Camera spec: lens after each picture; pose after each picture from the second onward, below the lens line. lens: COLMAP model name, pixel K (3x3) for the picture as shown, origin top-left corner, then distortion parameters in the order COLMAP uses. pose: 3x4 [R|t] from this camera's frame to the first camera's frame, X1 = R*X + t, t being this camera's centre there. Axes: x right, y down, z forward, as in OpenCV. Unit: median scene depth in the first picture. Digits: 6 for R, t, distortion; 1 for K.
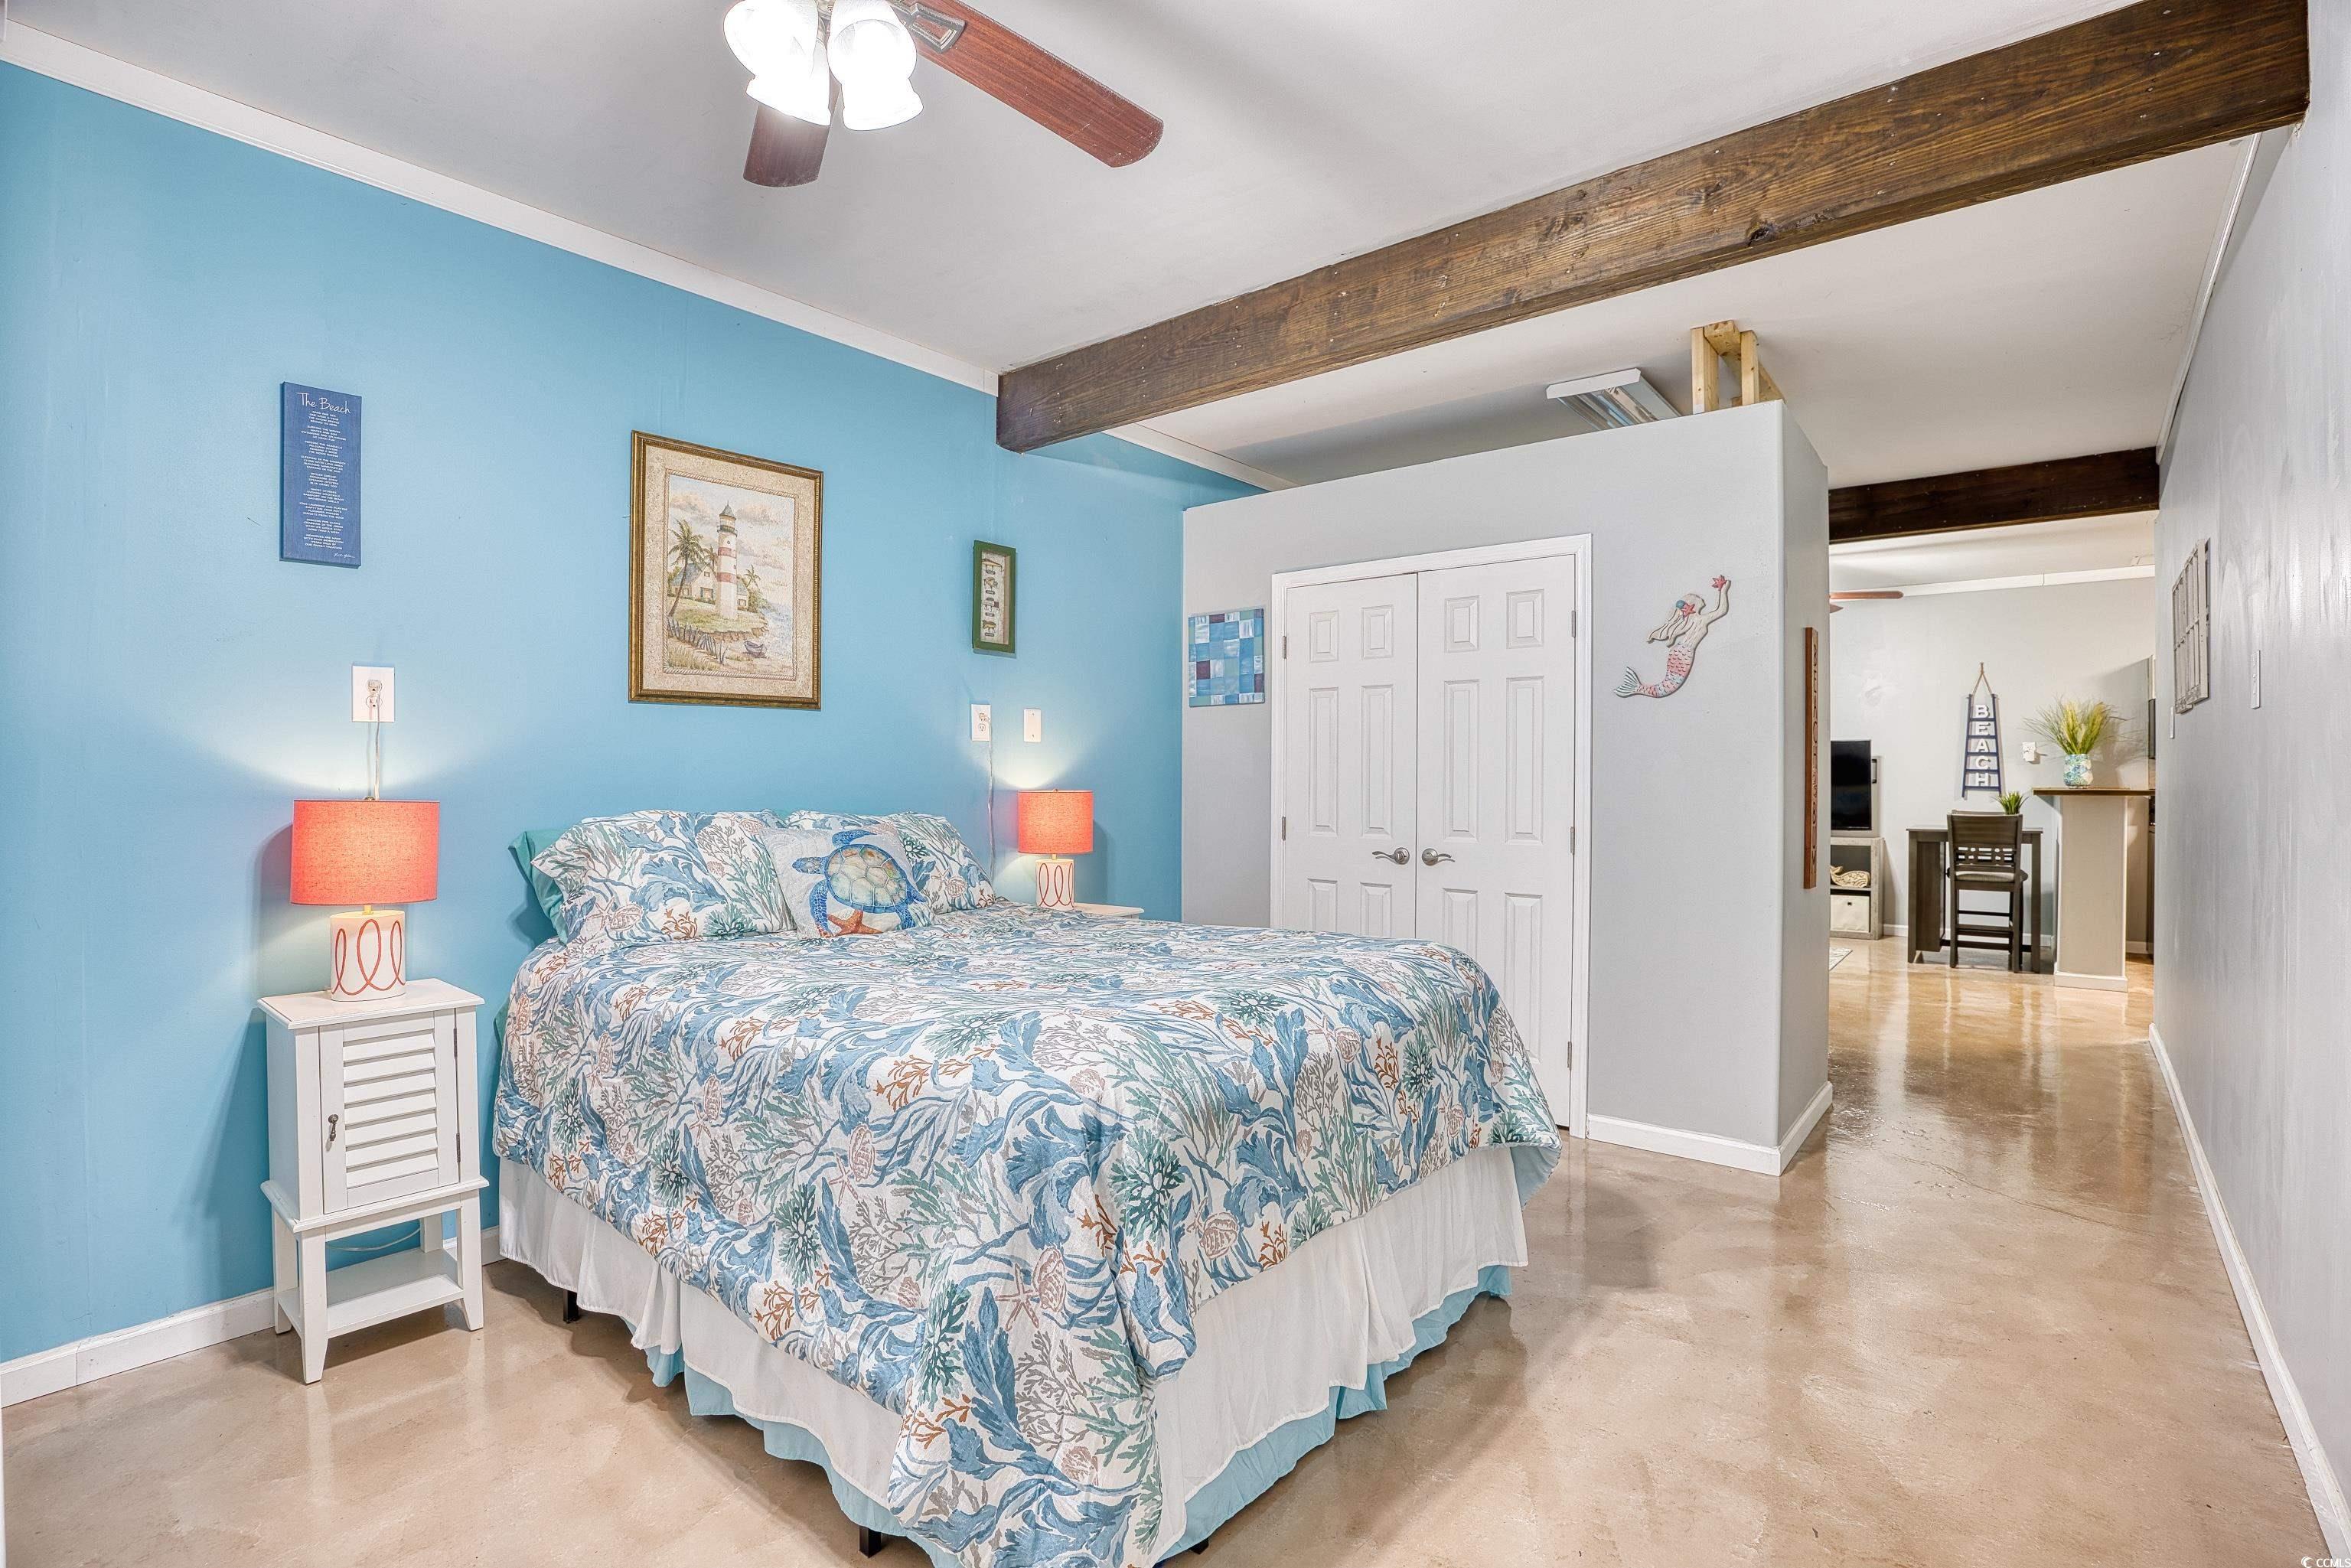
lens RADIAL K [[1107.7, 0, 1175.8], [0, 1107.7, 780.2], [0, 0, 1]] dist [-0.035595, 0.002506]
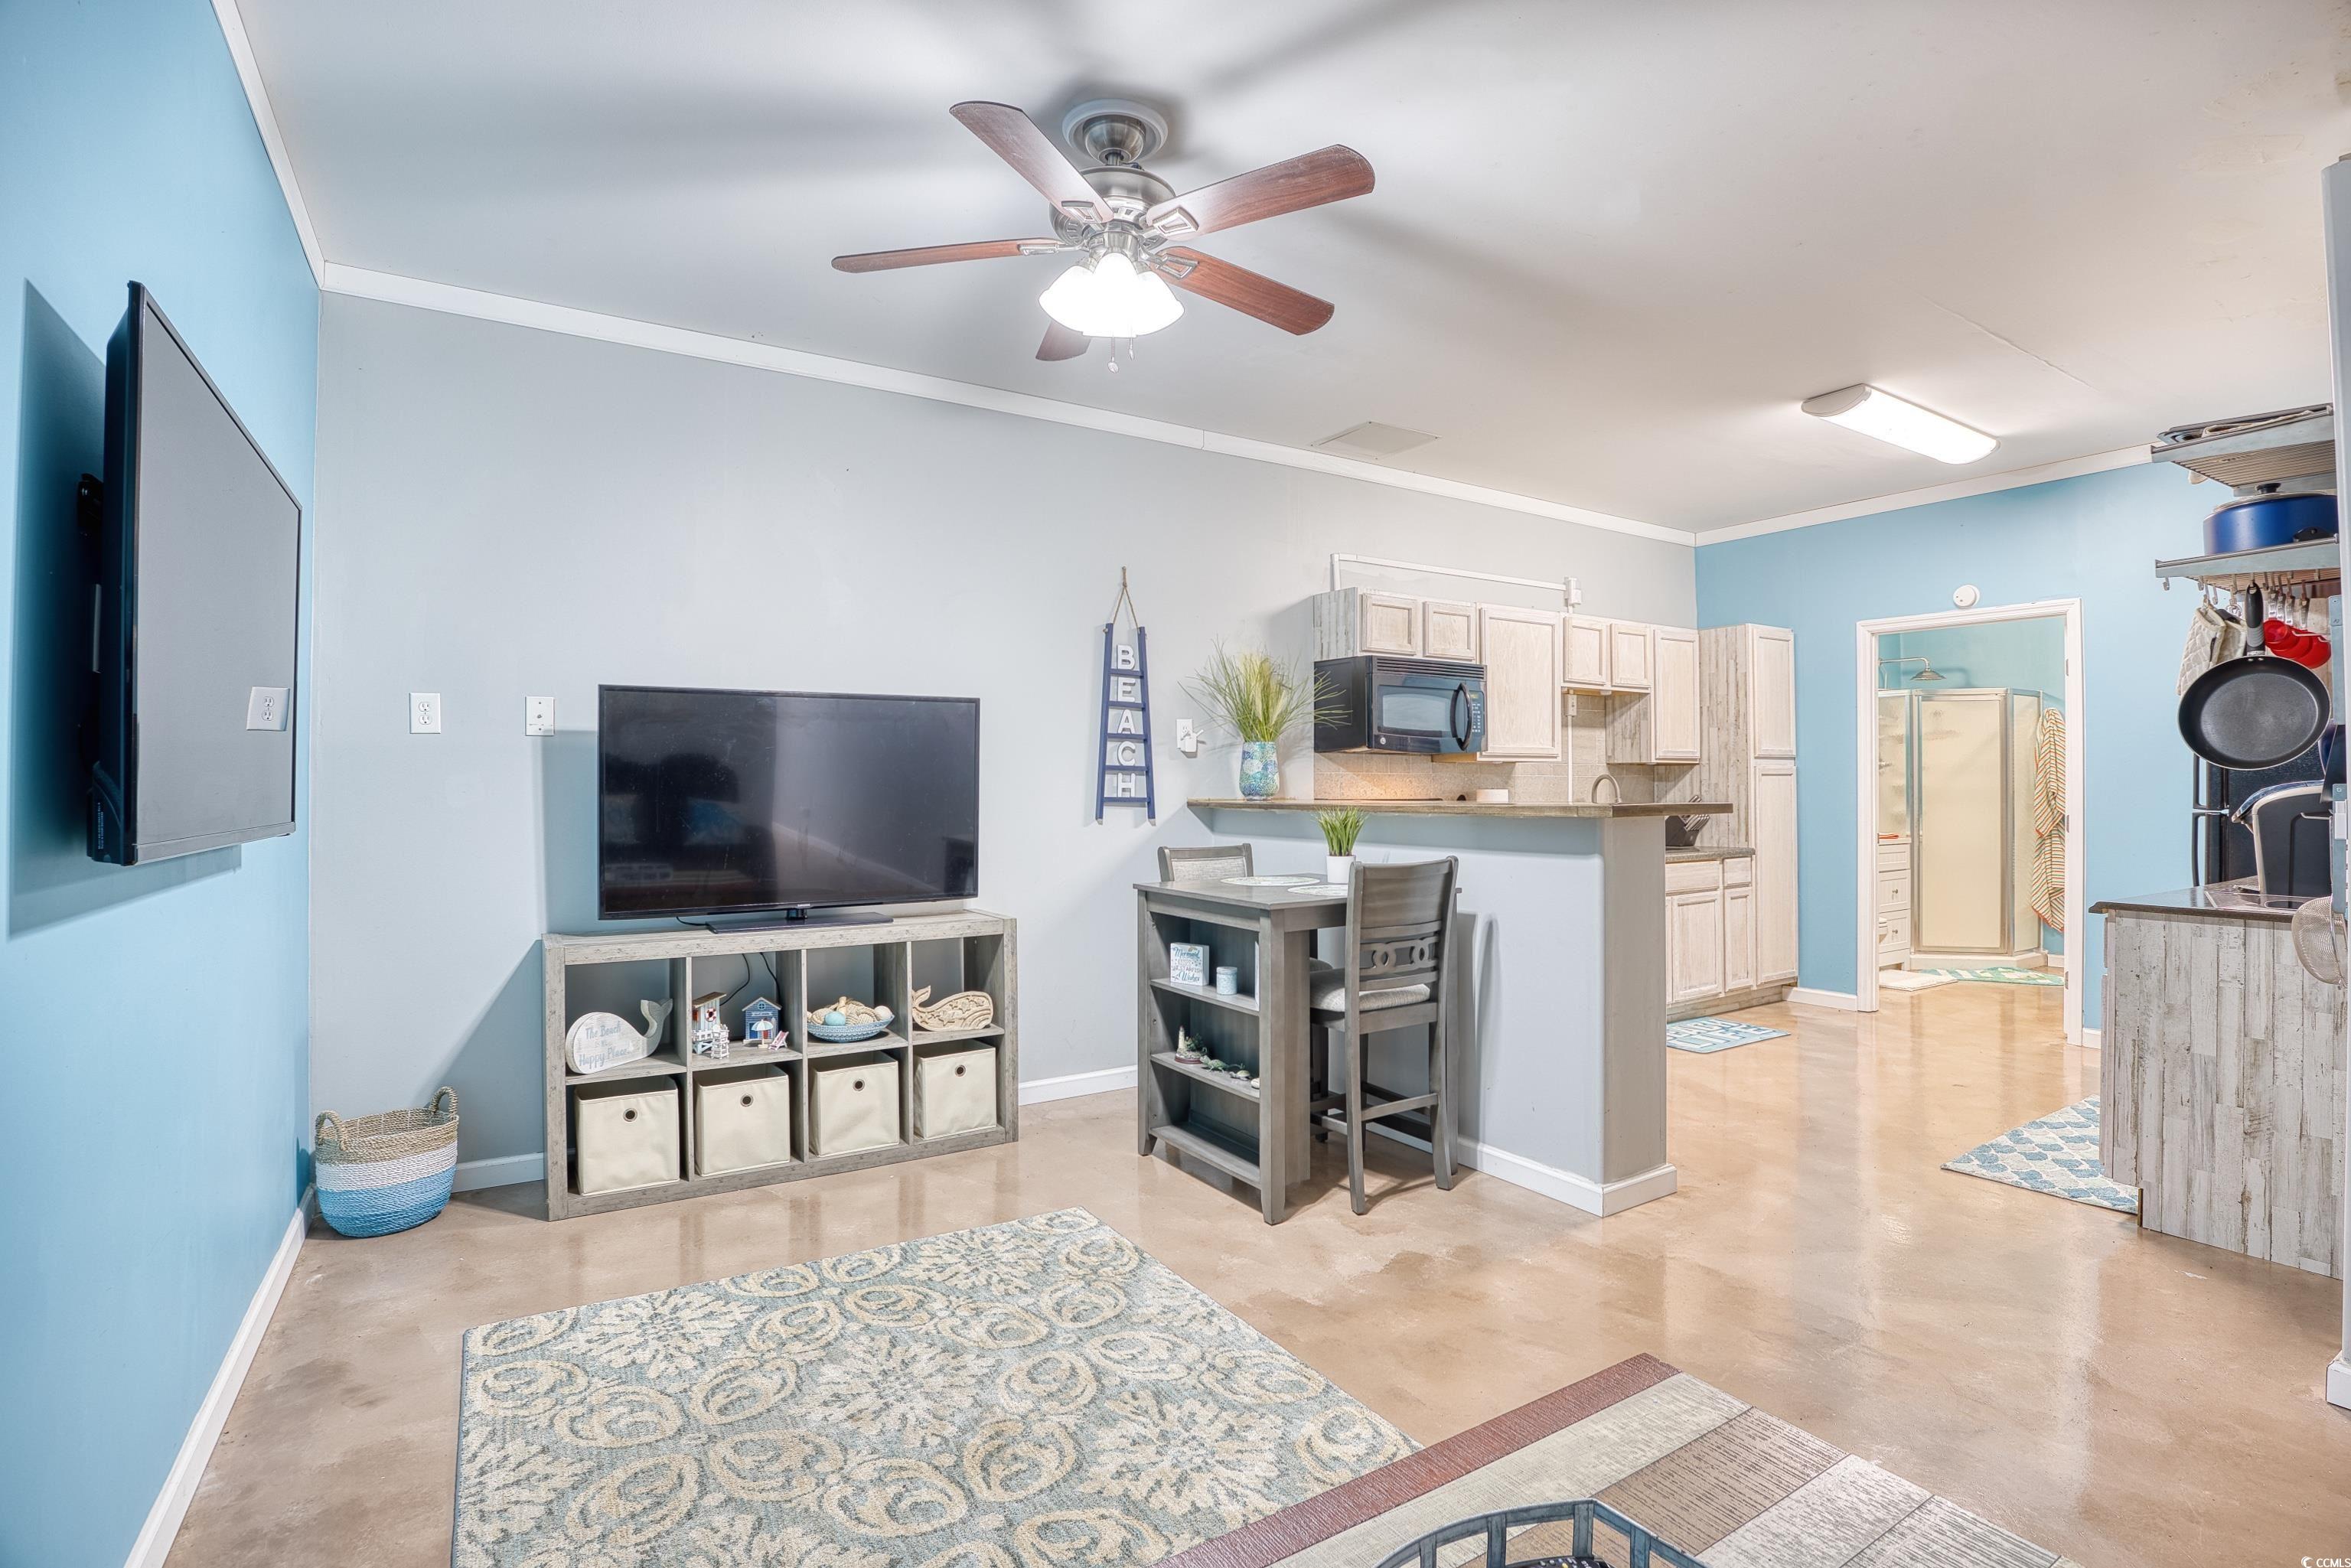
lens RADIAL K [[1107.7, 0, 1195.5], [0, 1107.7, 775.6], [0, 0, 1]] dist [-0.035595, 0.002506]
pose [[0.324752, -0.002666, 0.945795, 0.235764], [0.002925, 0.999994, 0.001814, -0.006008], [-0.945795, 0.002178, 0.324758, 0.785846]]
